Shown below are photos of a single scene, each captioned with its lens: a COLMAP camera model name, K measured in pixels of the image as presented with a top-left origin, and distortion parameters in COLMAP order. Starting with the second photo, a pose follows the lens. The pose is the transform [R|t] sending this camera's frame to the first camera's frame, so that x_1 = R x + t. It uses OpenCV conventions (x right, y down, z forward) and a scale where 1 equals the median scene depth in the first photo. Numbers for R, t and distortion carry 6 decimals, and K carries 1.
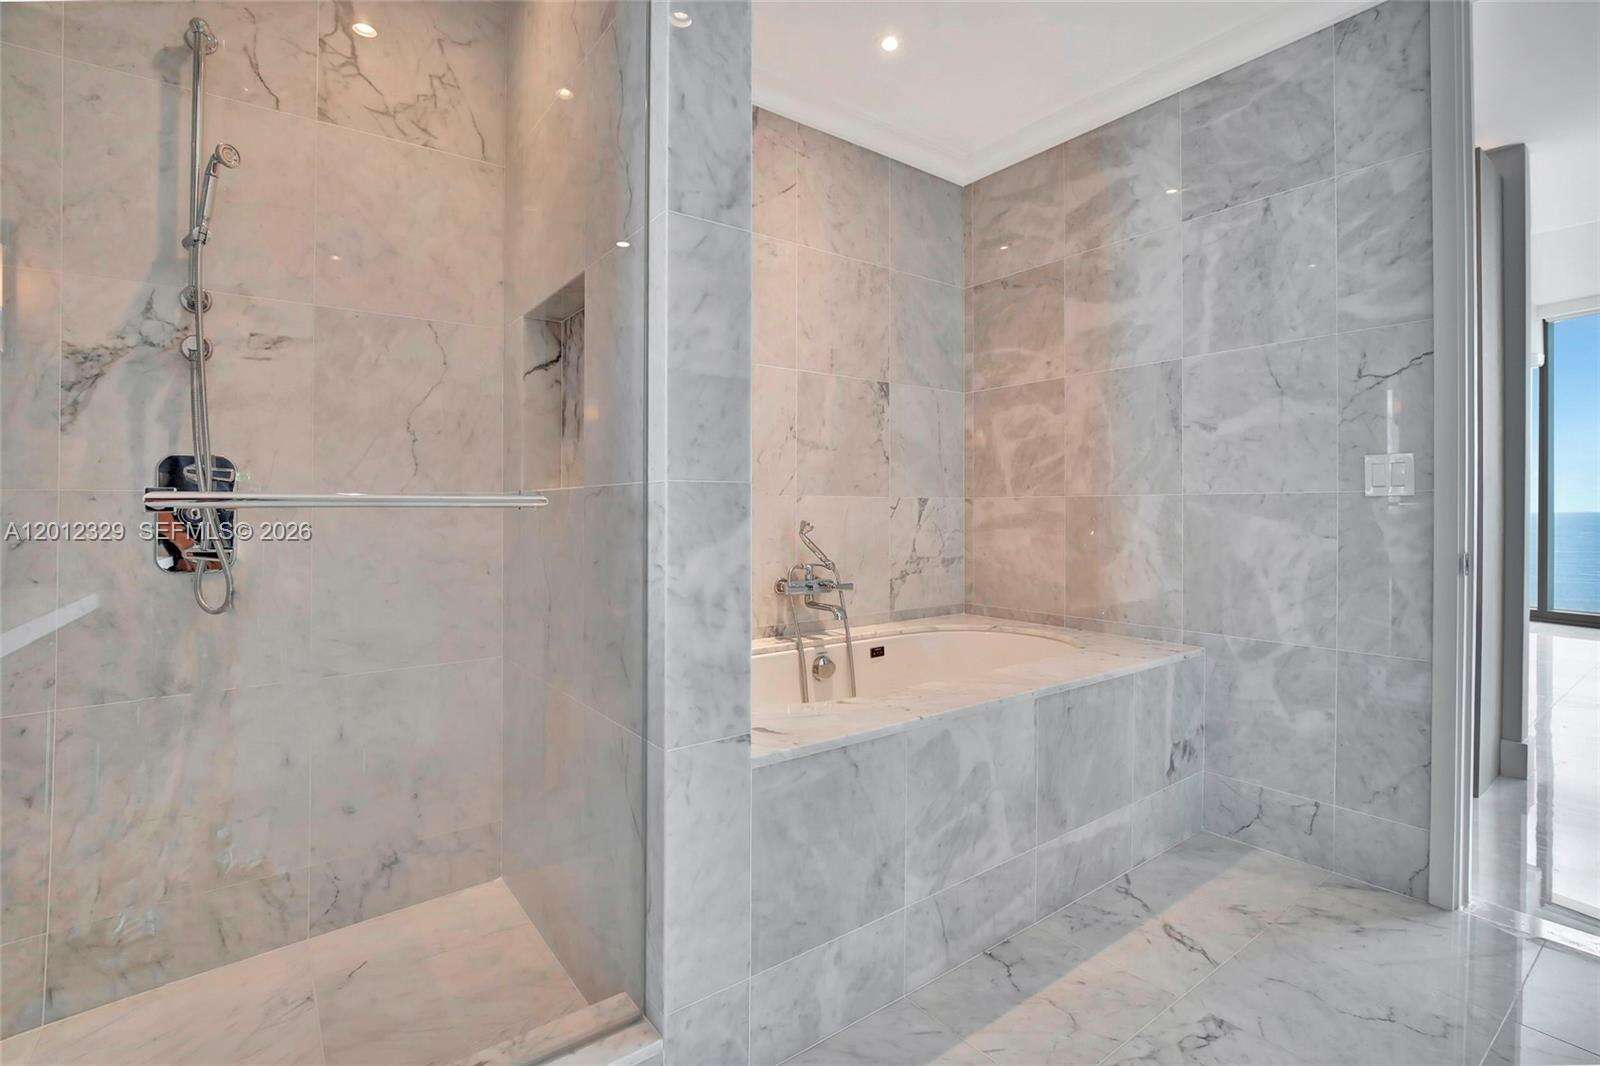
lens RADIAL K [[741.8, 0, 797.9], [0, 741.8, 517.3], [0, 0, 1]] dist [-0.026393, 0.003319]
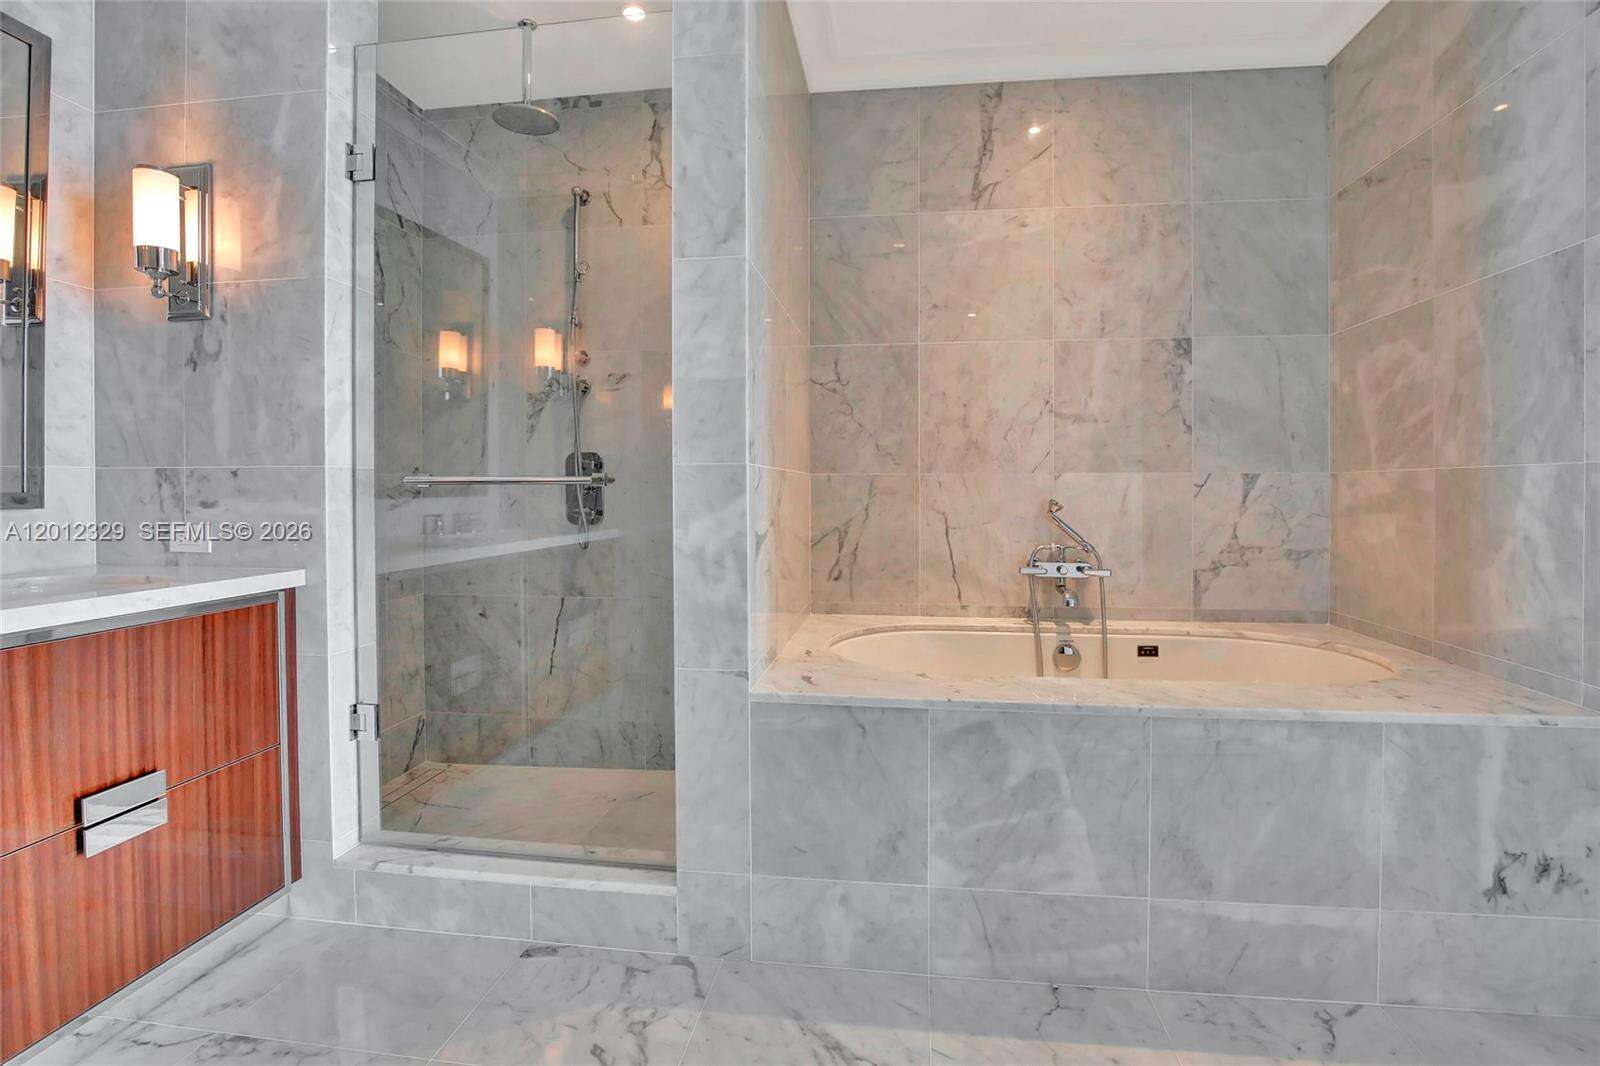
lens RADIAL K [[741.8, 0, 819.9], [0, 741.8, 499.4], [0, 0, 1]] dist [-0.026393, 0.003319]
pose [[0.716029, 0.011067, -0.697983, 0.462889], [-0.008785, 0.999938, 0.006842, 0.001136], [0.698015, 0.001233, 0.716082, 0.116701]]
